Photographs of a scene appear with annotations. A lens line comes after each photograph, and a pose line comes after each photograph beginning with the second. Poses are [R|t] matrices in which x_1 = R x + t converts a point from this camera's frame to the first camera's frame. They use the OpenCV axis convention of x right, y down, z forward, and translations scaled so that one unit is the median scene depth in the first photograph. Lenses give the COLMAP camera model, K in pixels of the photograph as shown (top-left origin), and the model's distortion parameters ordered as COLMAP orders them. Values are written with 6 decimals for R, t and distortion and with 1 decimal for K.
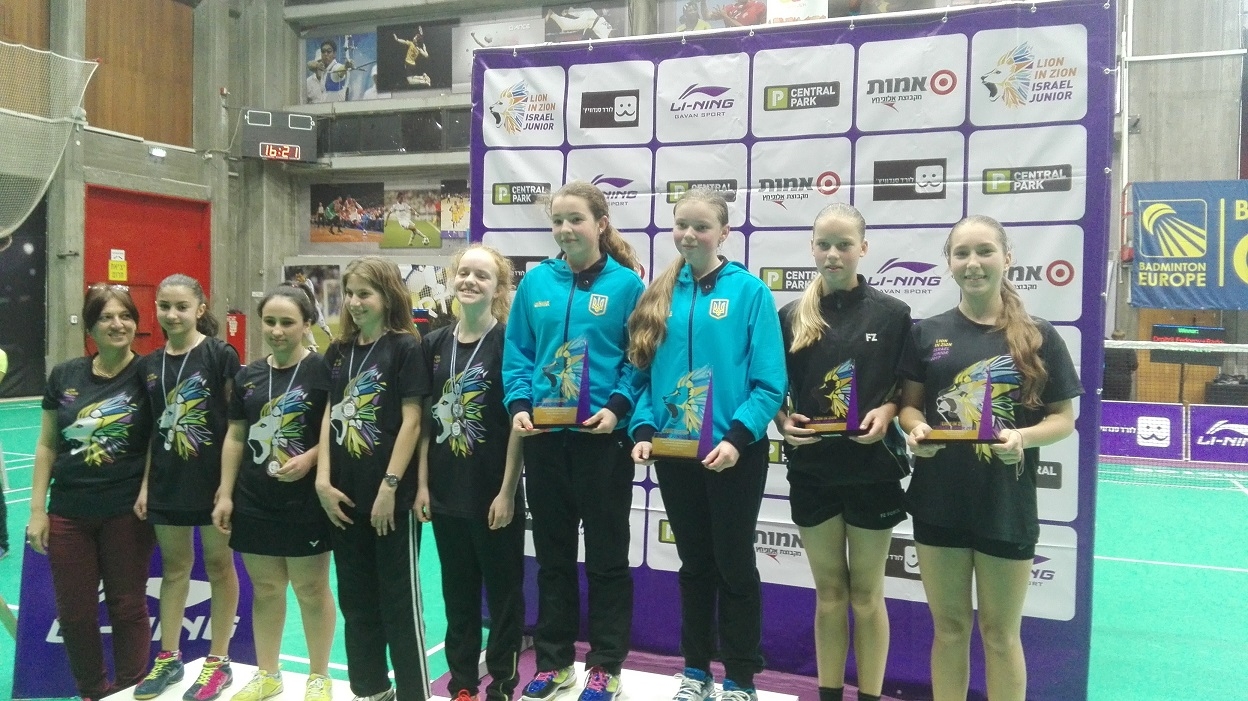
lens RADIAL K [[987.3, 0, 595.4], [0, 987.3, 341.9], [0, 0, 1]] dist [0.069553, -0.175586]
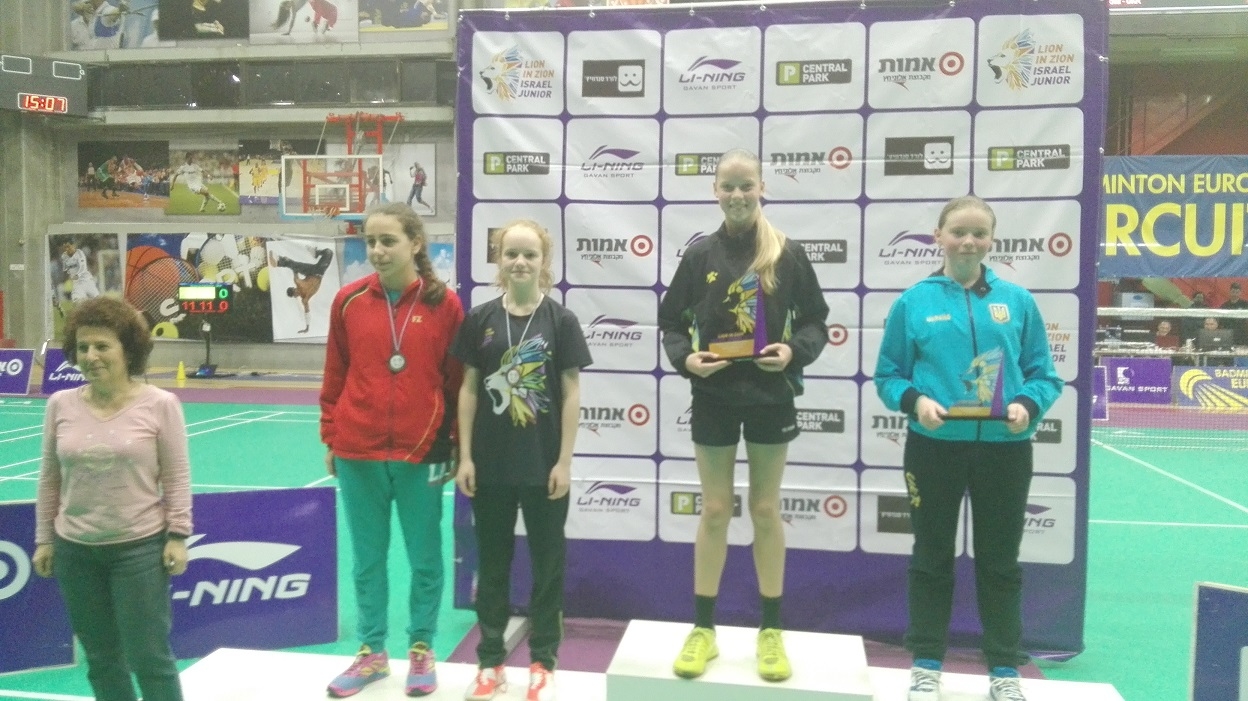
lens RADIAL K [[1028.2, 0, 582.2], [0, 1028.2, 336.2], [0, 0, 1]] dist [0.107338, -0.230466]
pose [[0.977451, -0.020871, 0.210127, -0.238141], [0.016240, 0.999586, 0.023738, -0.004470], [-0.210536, -0.019790, 0.977386, 0.000135]]
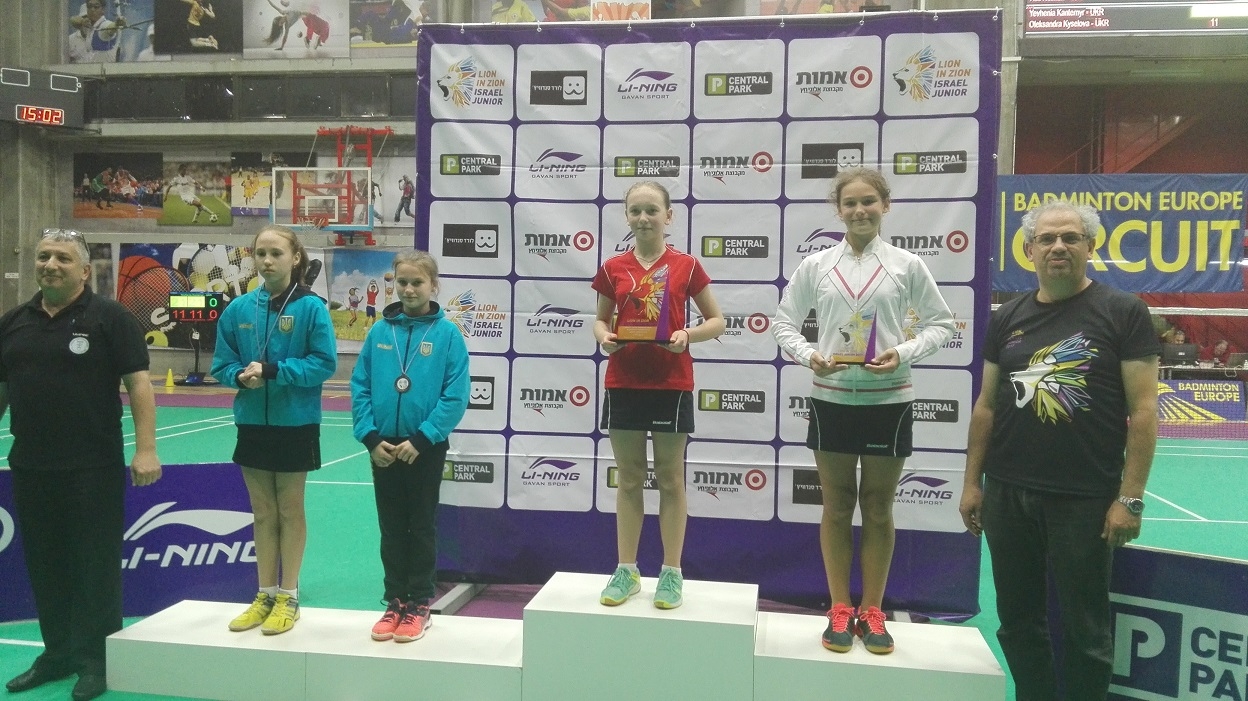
lens RADIAL K [[1038.9, 0, 584.3], [0, 1038.9, 344.9], [0, 0, 1]] dist [0.087043, -0.209665]
pose [[0.976901, -0.010417, 0.213437, -0.204244], [0.007927, 0.999890, 0.012522, 0.030032], [-0.213544, -0.010541, 0.976877, -0.115054]]
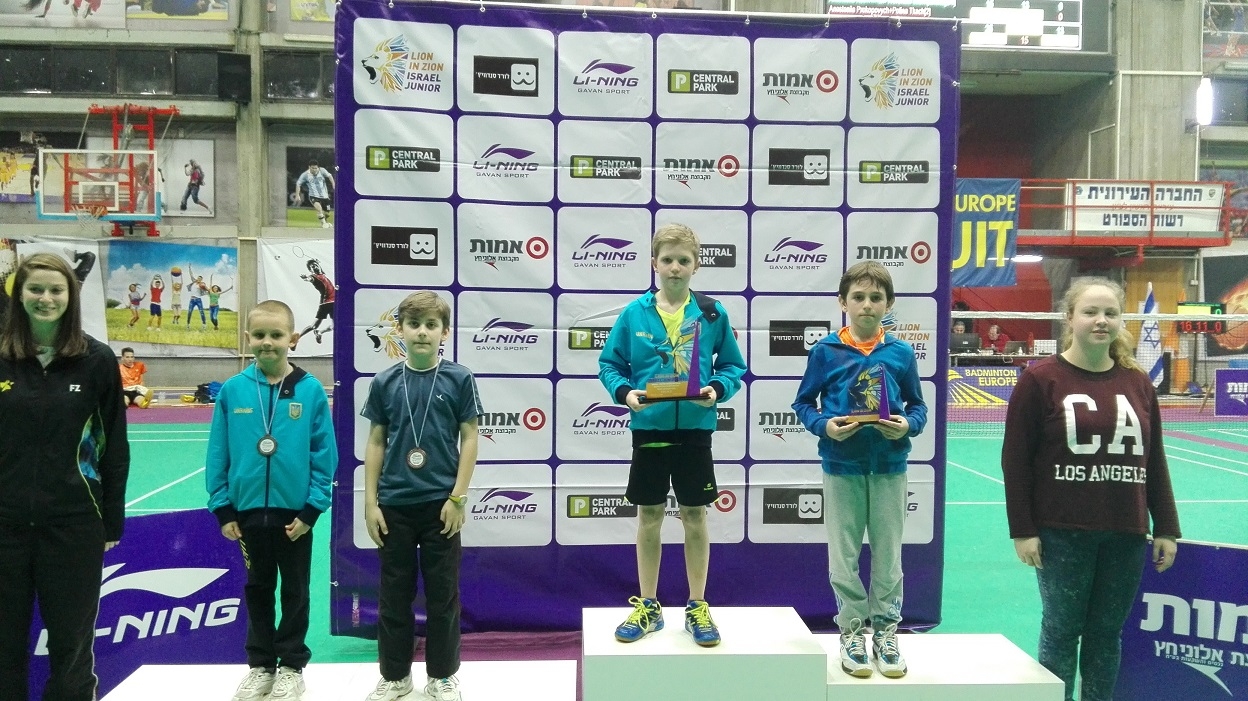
lens RADIAL K [[1028.2, 0, 624.0], [0, 1028.2, 350.5], [0, 0, 1]] dist [0.075680, -0.231099]
pose [[0.889220, -0.032659, 0.456312, -0.352132], [0.020012, 0.999271, 0.032522, 0.000629], [-0.457042, -0.019788, 0.889225, 0.052224]]
